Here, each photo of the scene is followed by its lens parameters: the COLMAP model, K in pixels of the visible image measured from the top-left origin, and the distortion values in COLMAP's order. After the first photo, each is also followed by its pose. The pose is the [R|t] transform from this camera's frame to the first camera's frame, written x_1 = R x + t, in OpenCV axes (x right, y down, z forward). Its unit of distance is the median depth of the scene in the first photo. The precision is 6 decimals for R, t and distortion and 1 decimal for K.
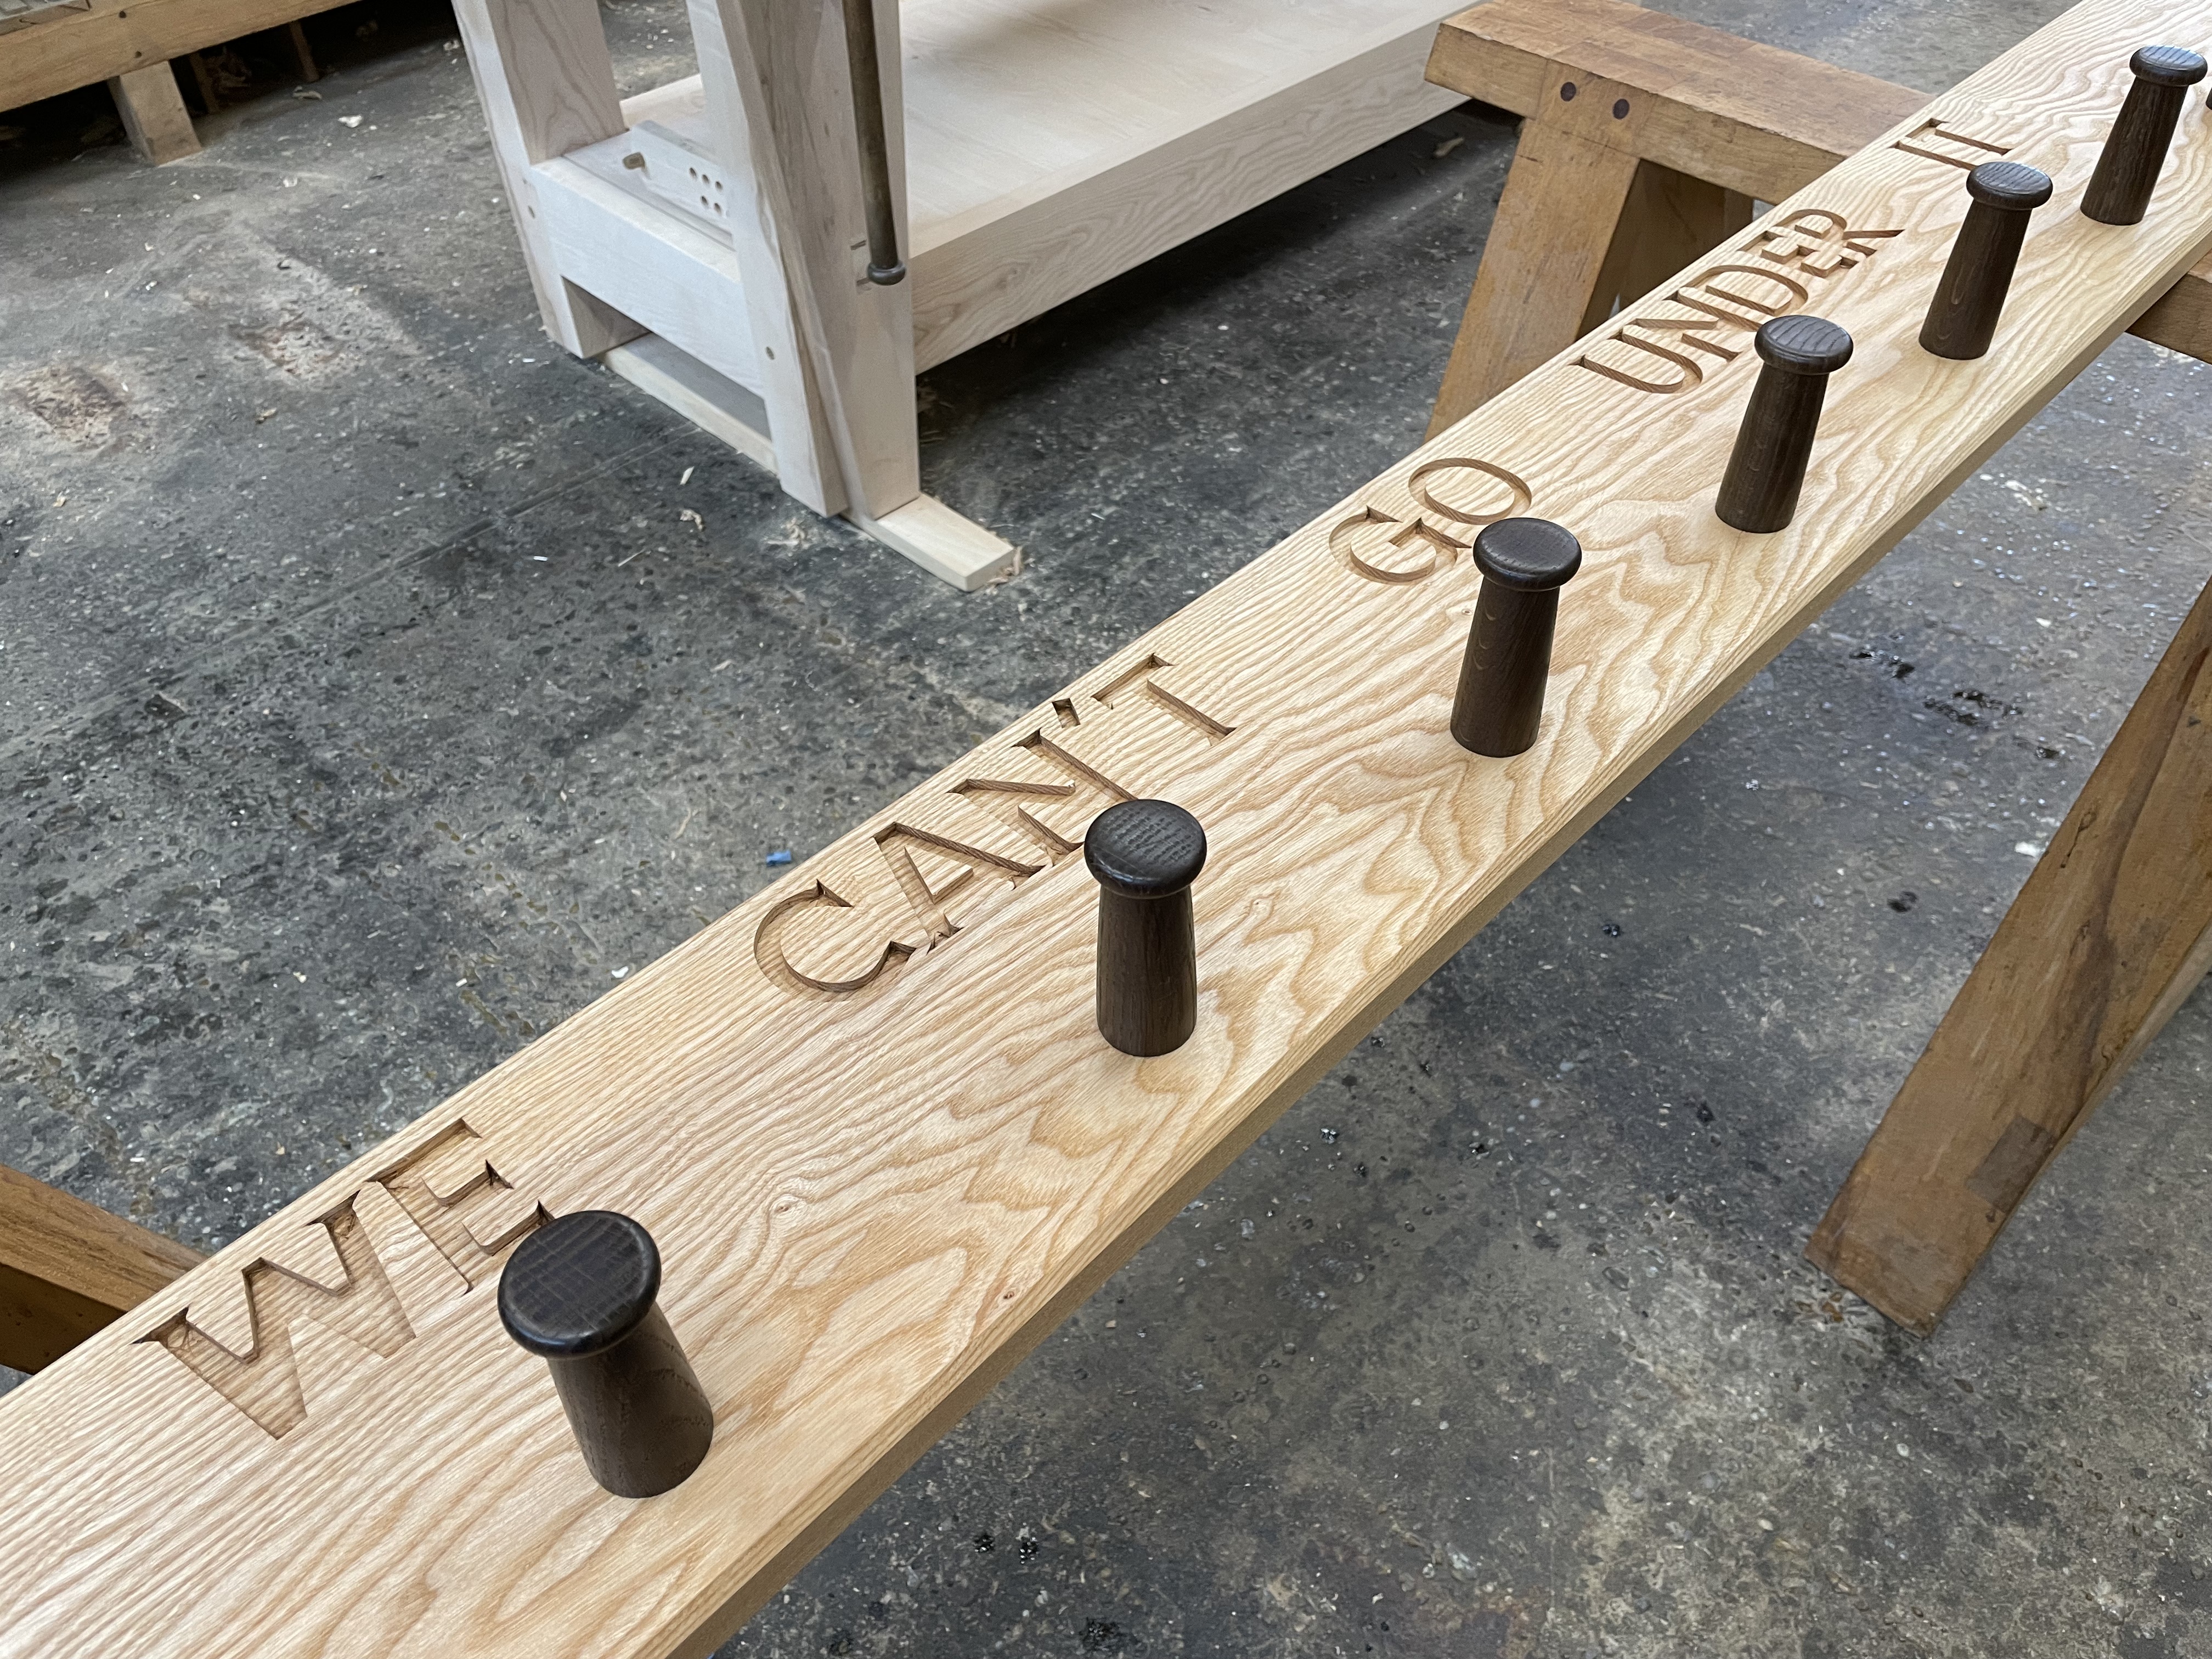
lens RADIAL K [[1648.4, 0, 1145.7], [0, 1648.4, 821.2], [0, 0, 1]] dist [0.082038, -0.107199]
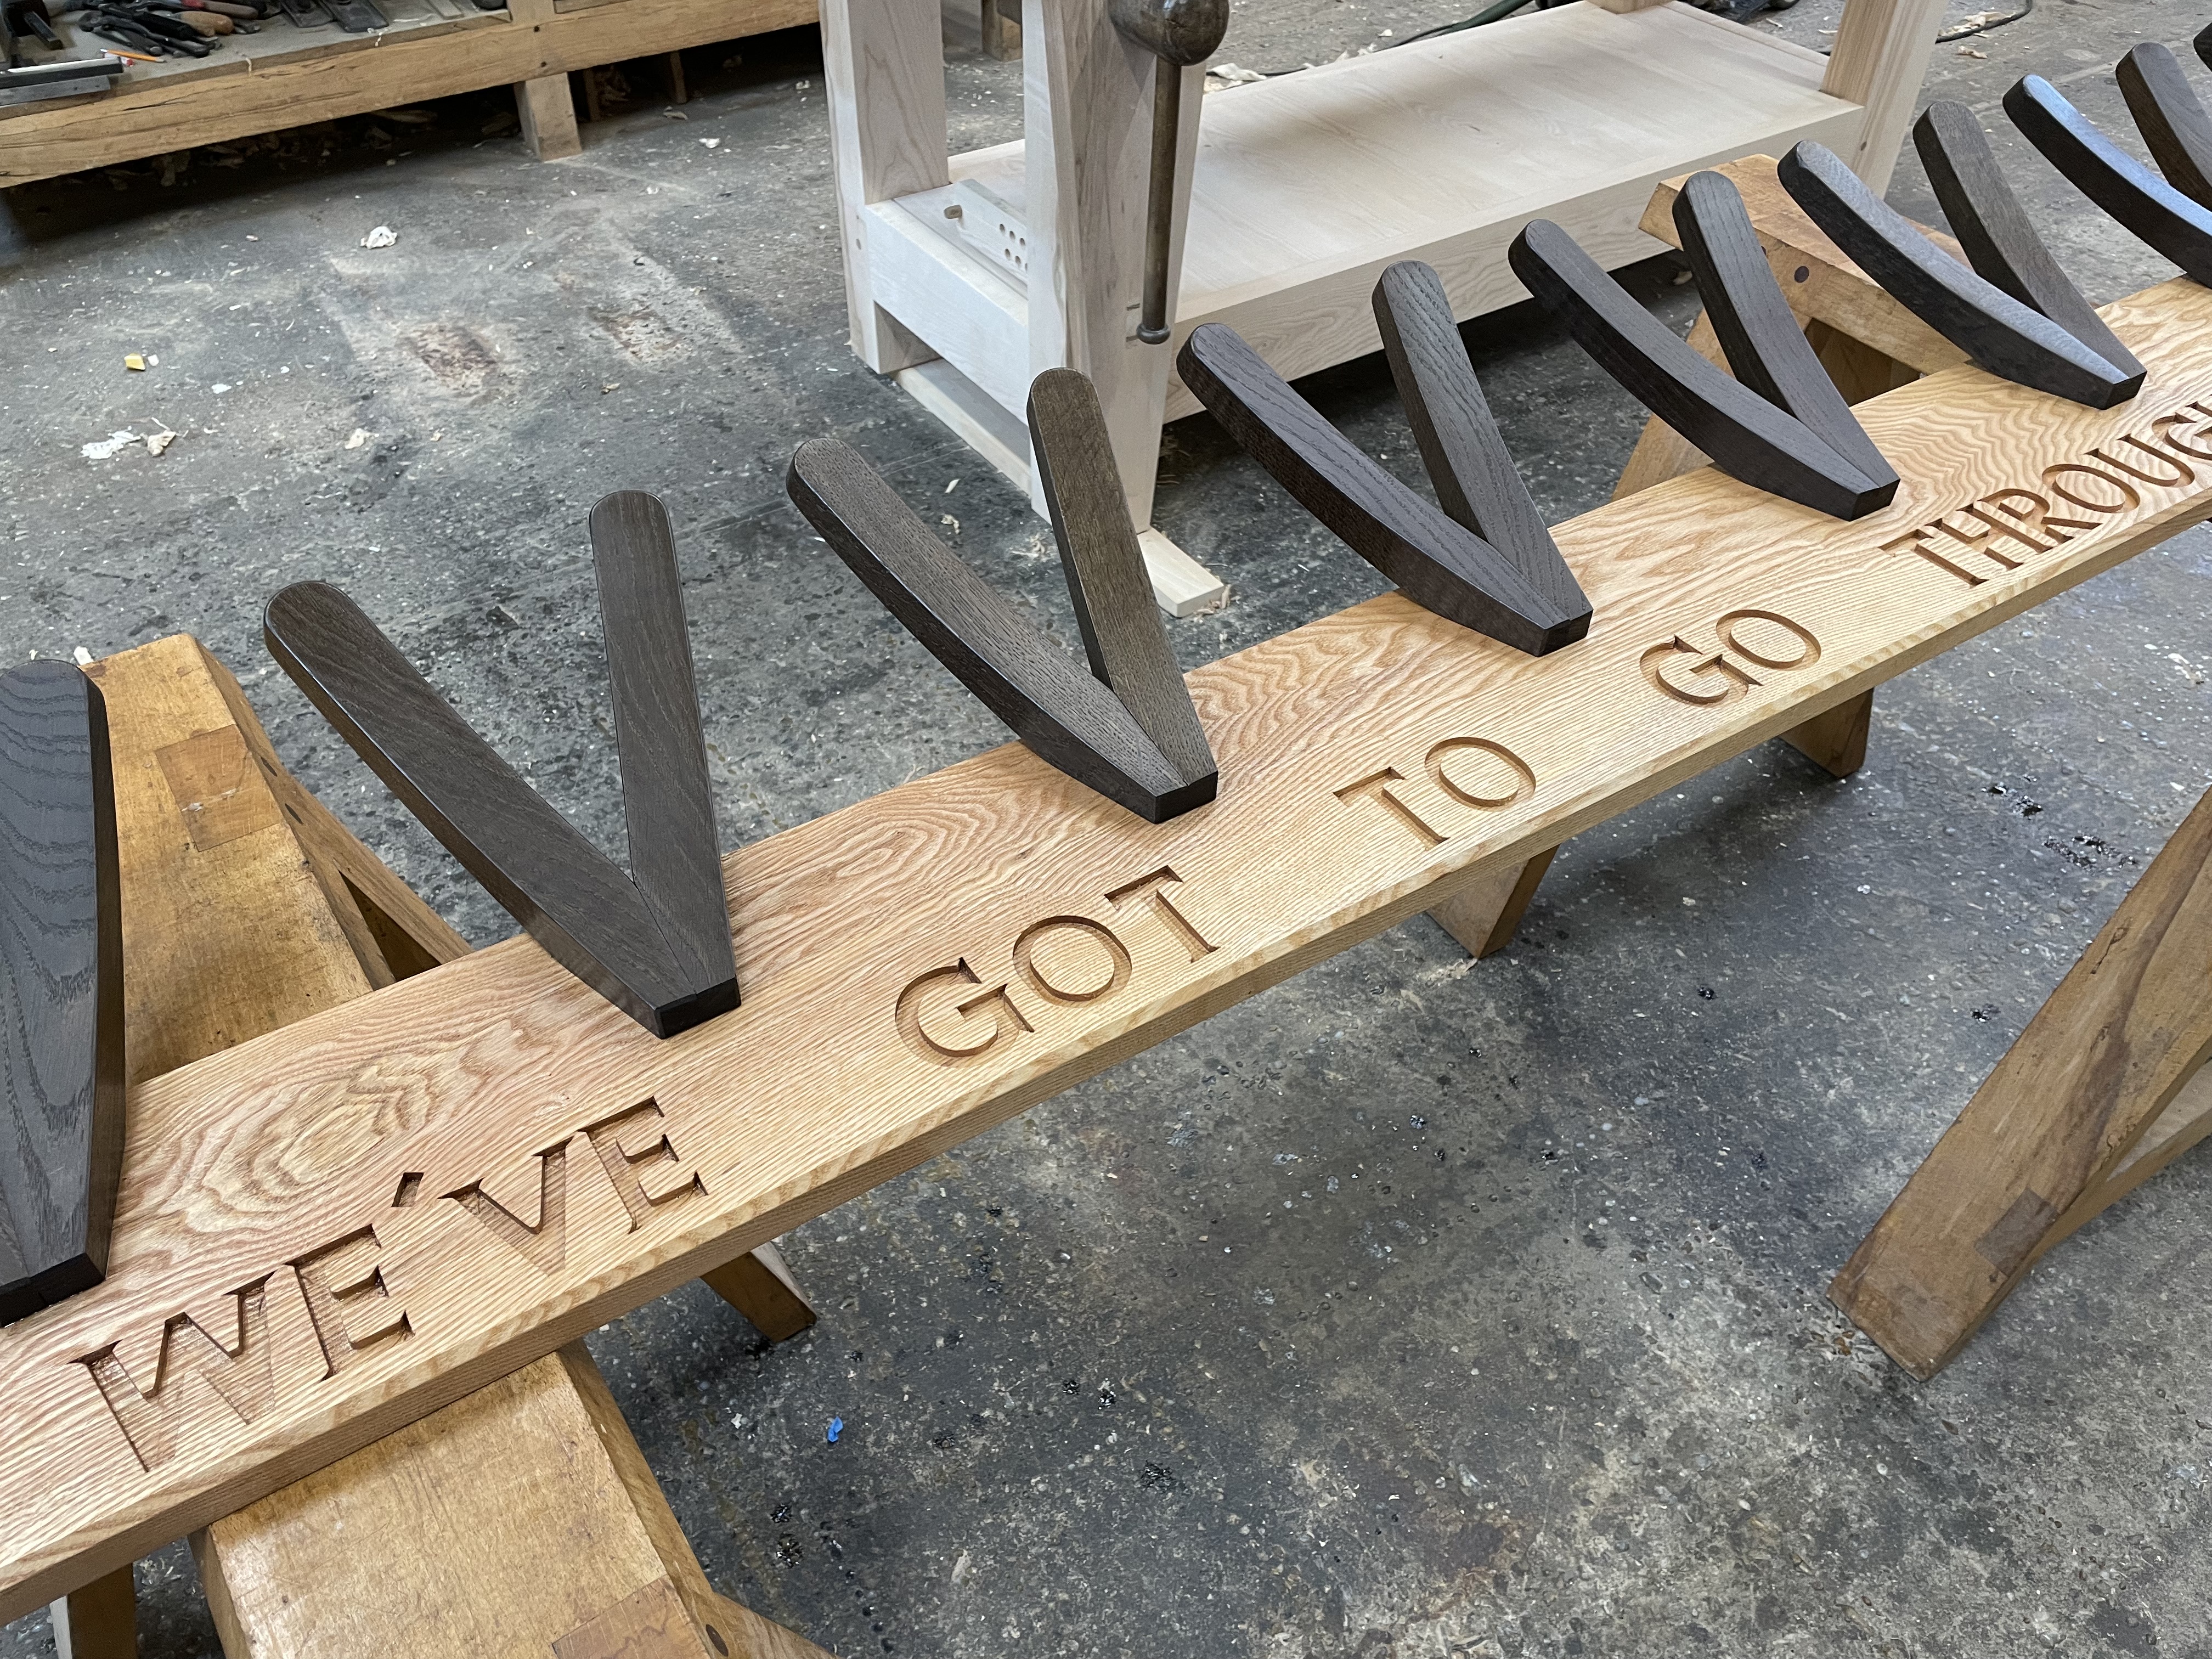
lens RADIAL K [[1648.4, 0, 1145.7], [0, 1648.4, 821.2], [0, 0, 1]] dist [0.082038, -0.107199]
pose [[0.982466, 0.152148, -0.107757, 0.015237], [-0.155942, 0.987379, -0.027649, 0.038885], [0.102190, 0.043967, 0.993793, -0.135456]]
